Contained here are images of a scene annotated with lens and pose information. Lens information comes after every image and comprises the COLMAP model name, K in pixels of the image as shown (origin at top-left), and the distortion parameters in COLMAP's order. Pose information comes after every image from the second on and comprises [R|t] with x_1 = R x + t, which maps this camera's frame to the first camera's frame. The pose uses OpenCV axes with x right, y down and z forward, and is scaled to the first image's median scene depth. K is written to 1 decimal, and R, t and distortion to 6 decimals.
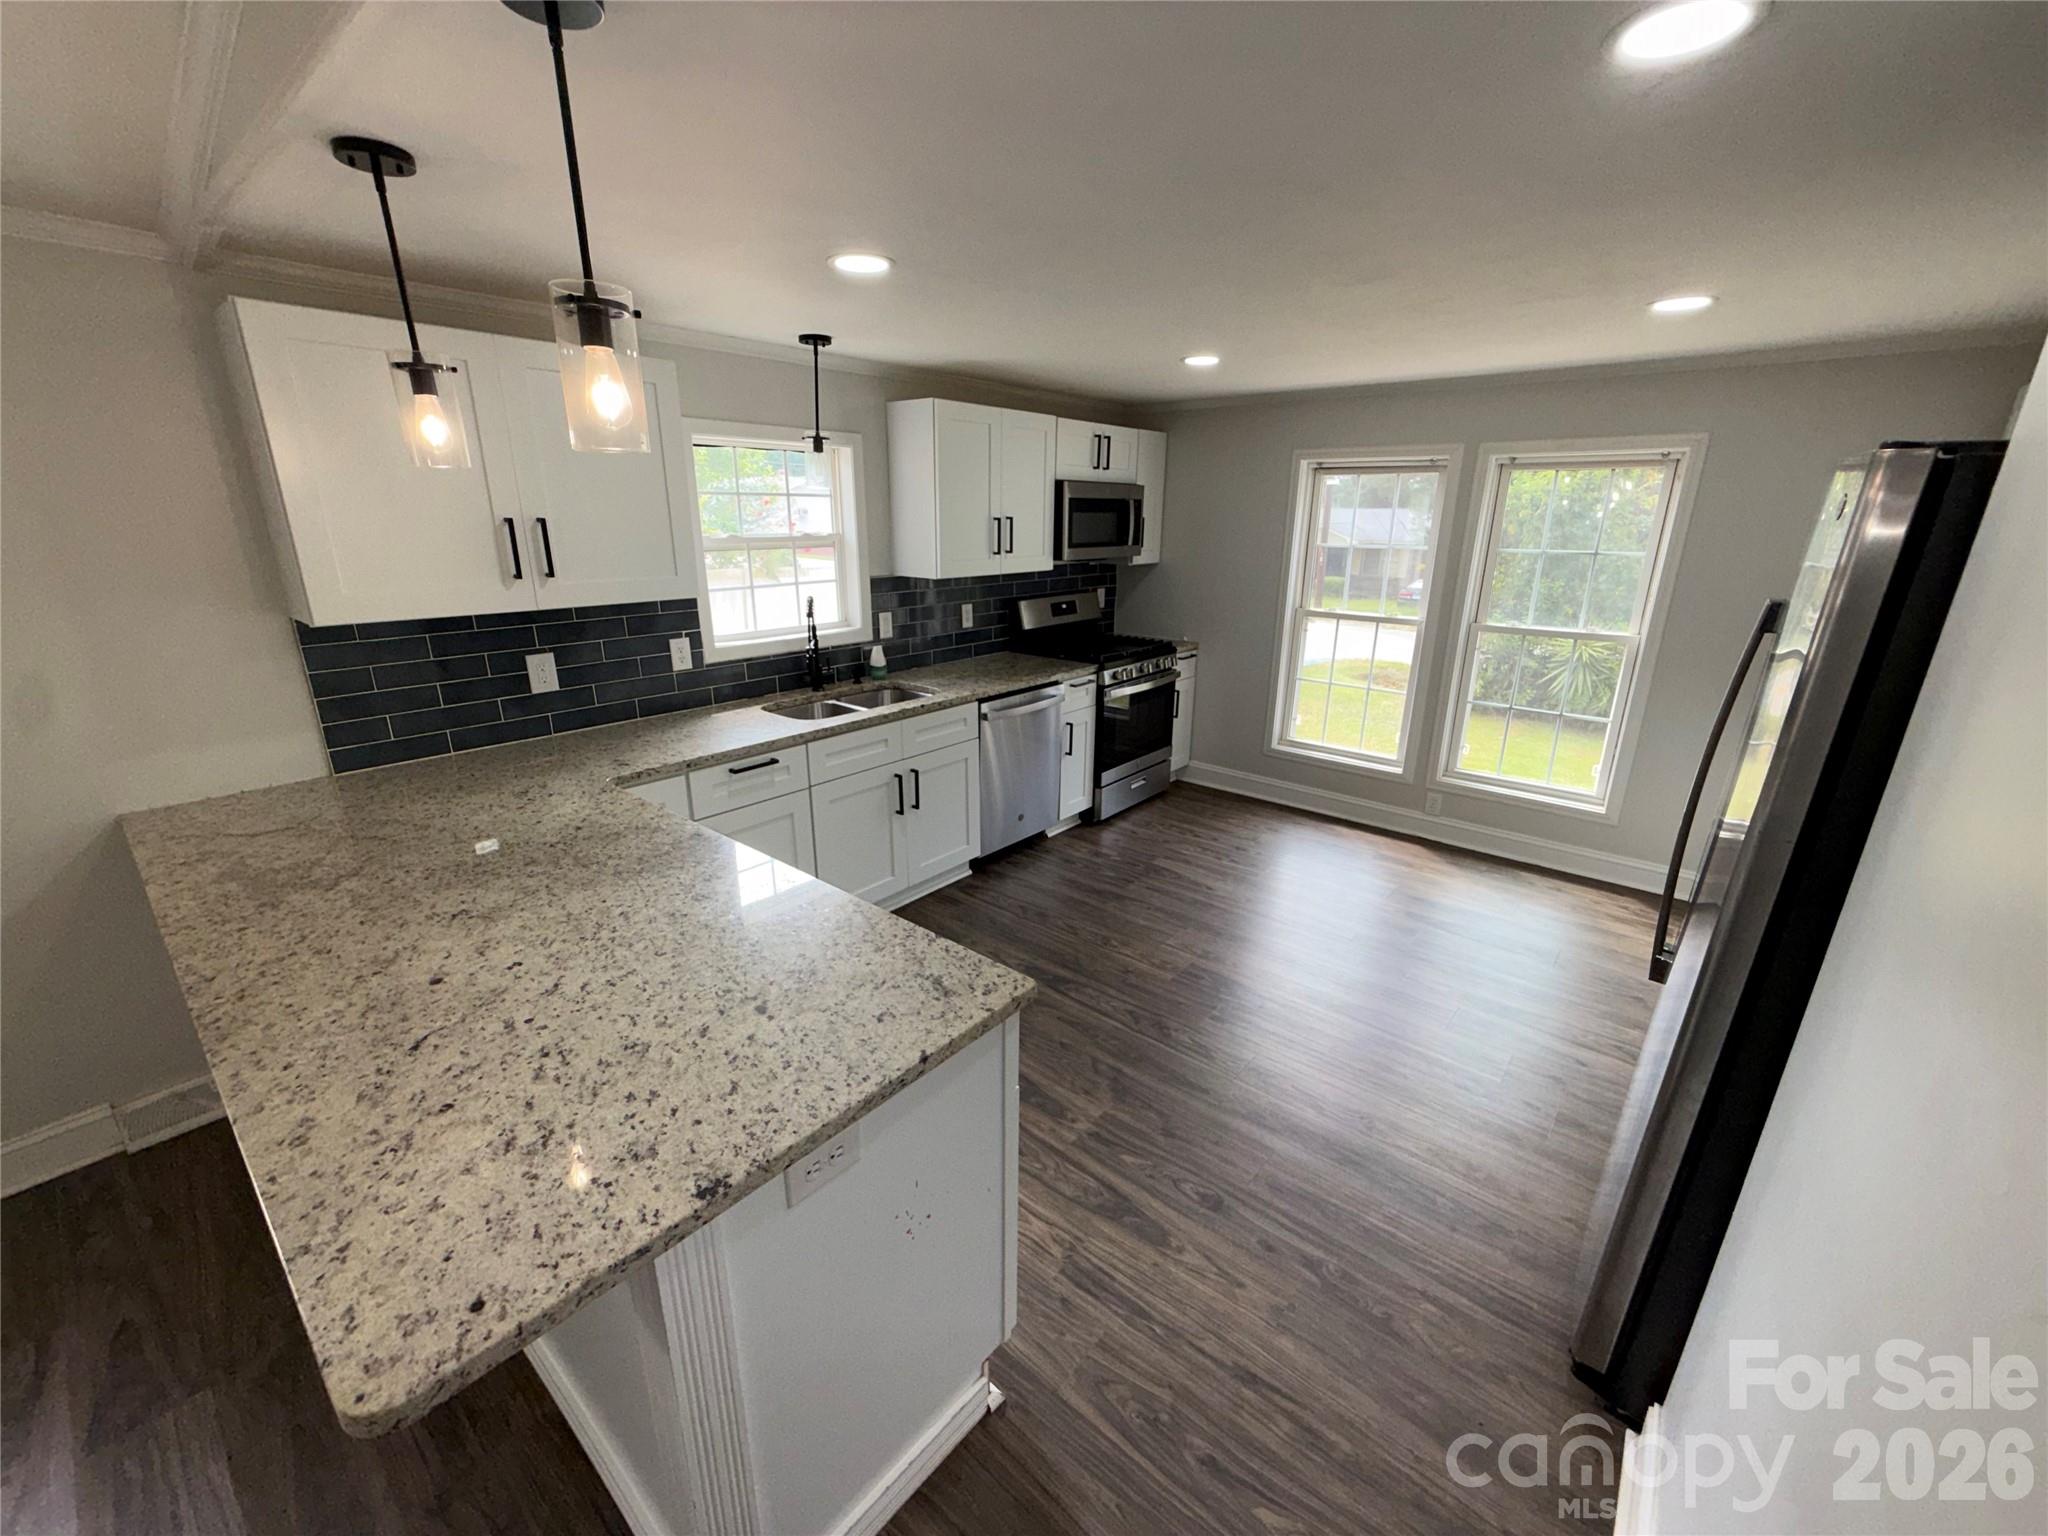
lens RADIAL K [[815.6, 0, 1017.2], [0, 815.6, 766.6], [0, 0, 1]] dist [0.000491, 0.000251]
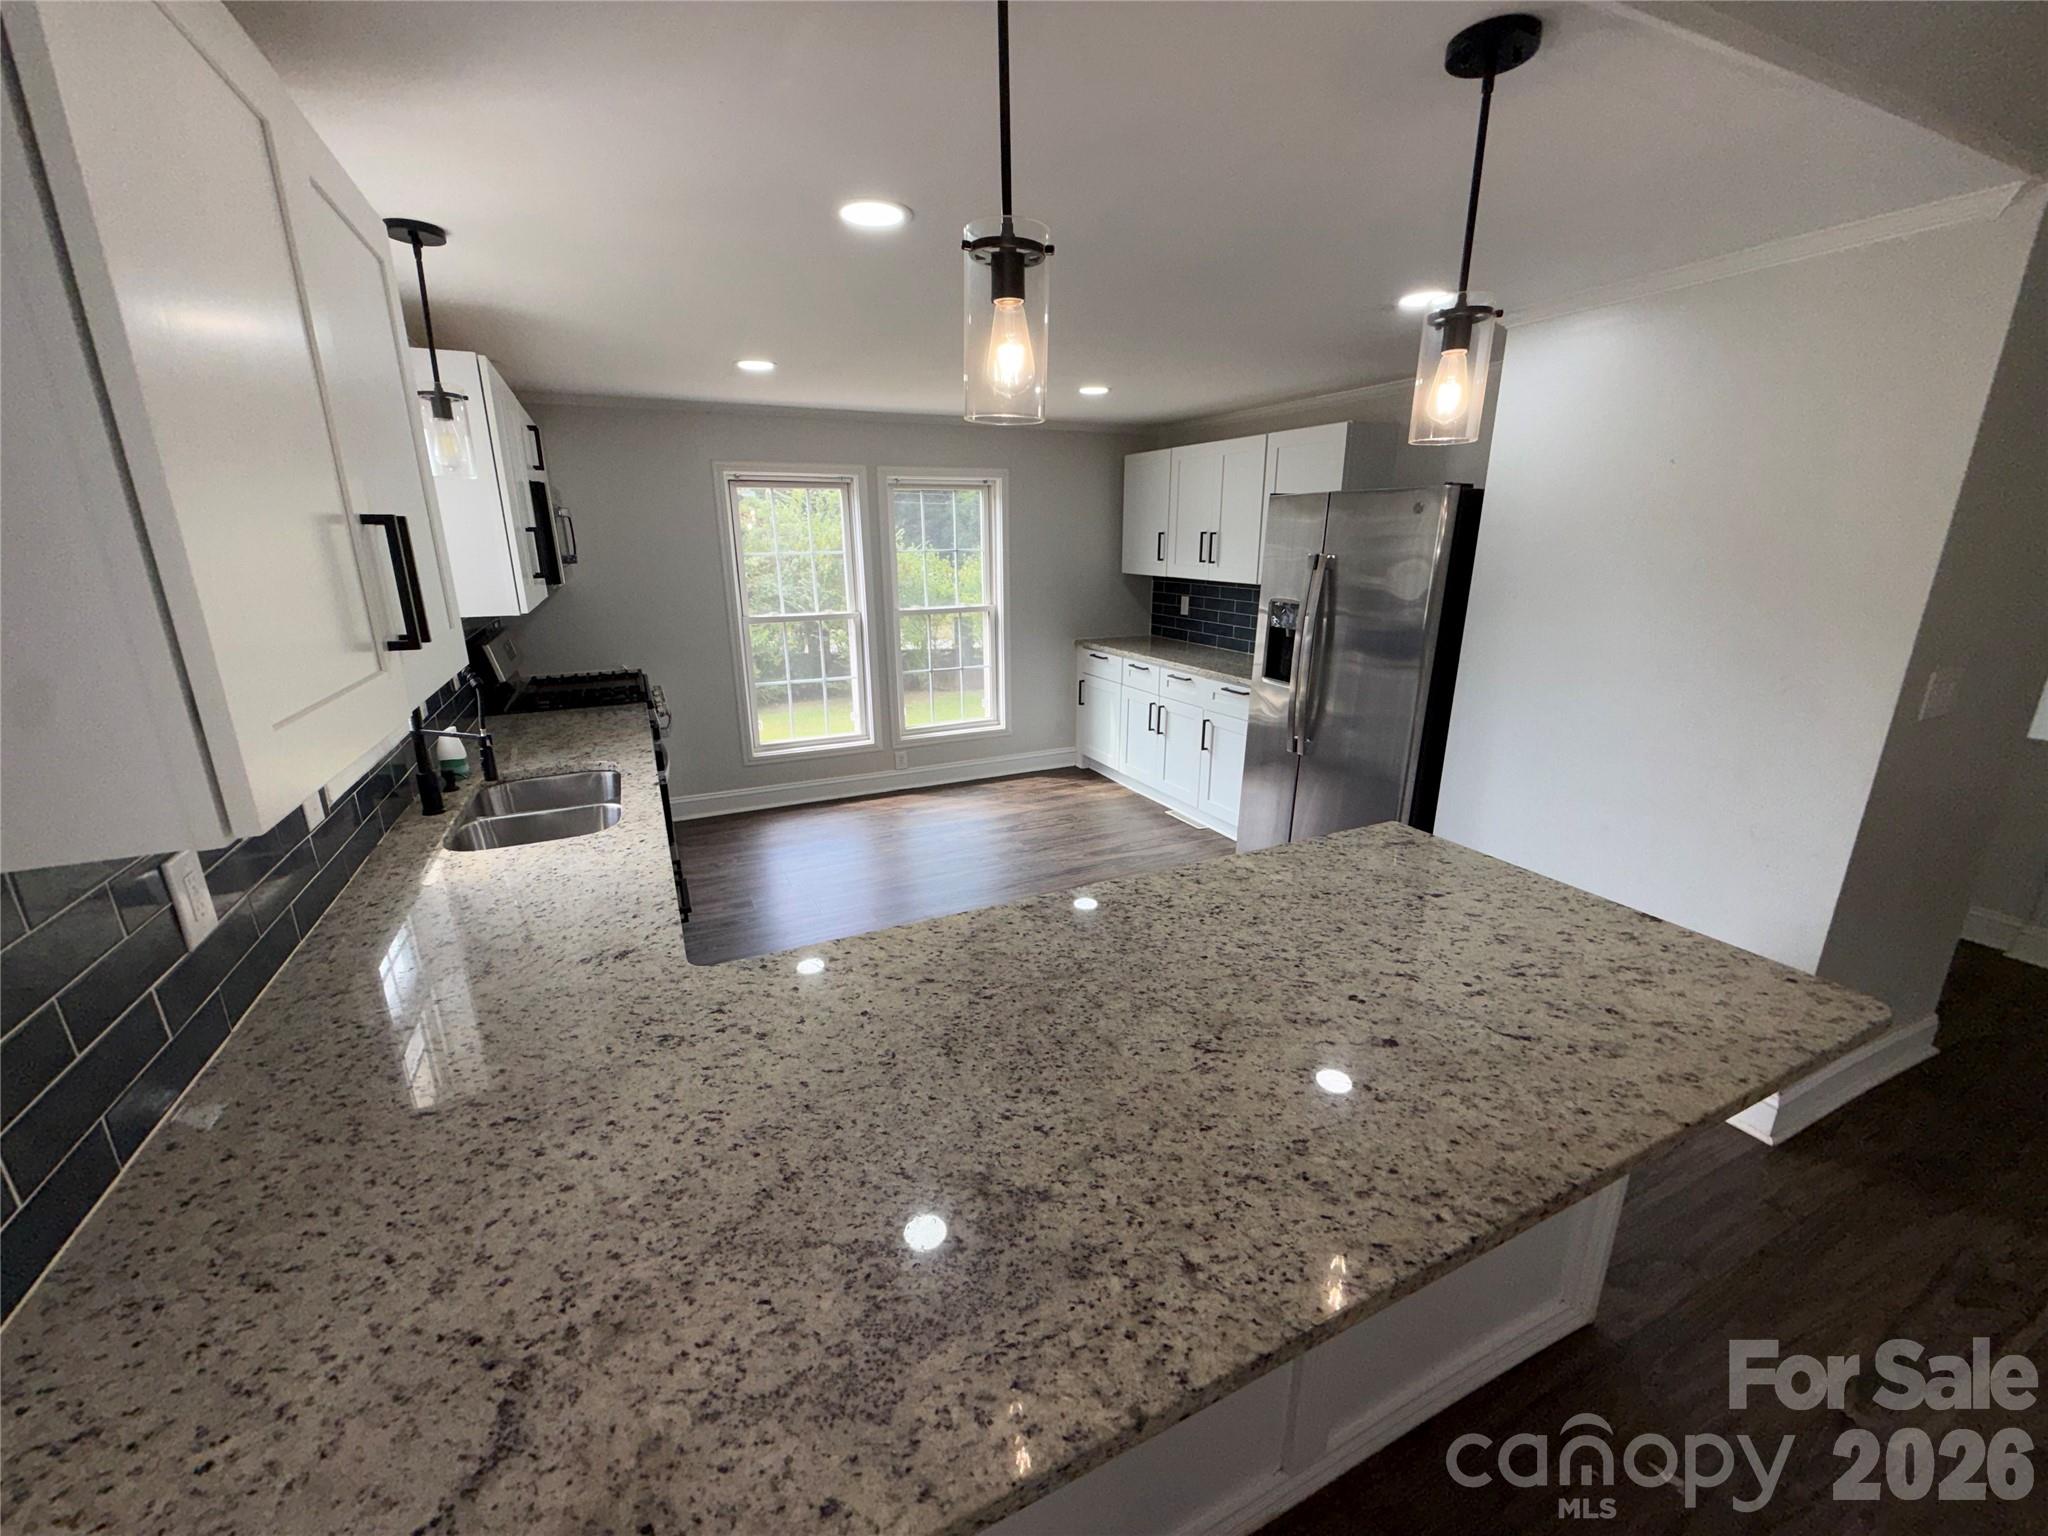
lens RADIAL K [[815.6, 0, 1021.6], [0, 815.6, 773.8], [0, 0, 1]] dist [0.000491, 0.000251]
pose [[0.413584, -0.269261, 0.869740, -1.232703], [0.282994, 0.945970, 0.158289, -0.197081], [-0.865368, 0.180666, 0.467437, 0.710655]]
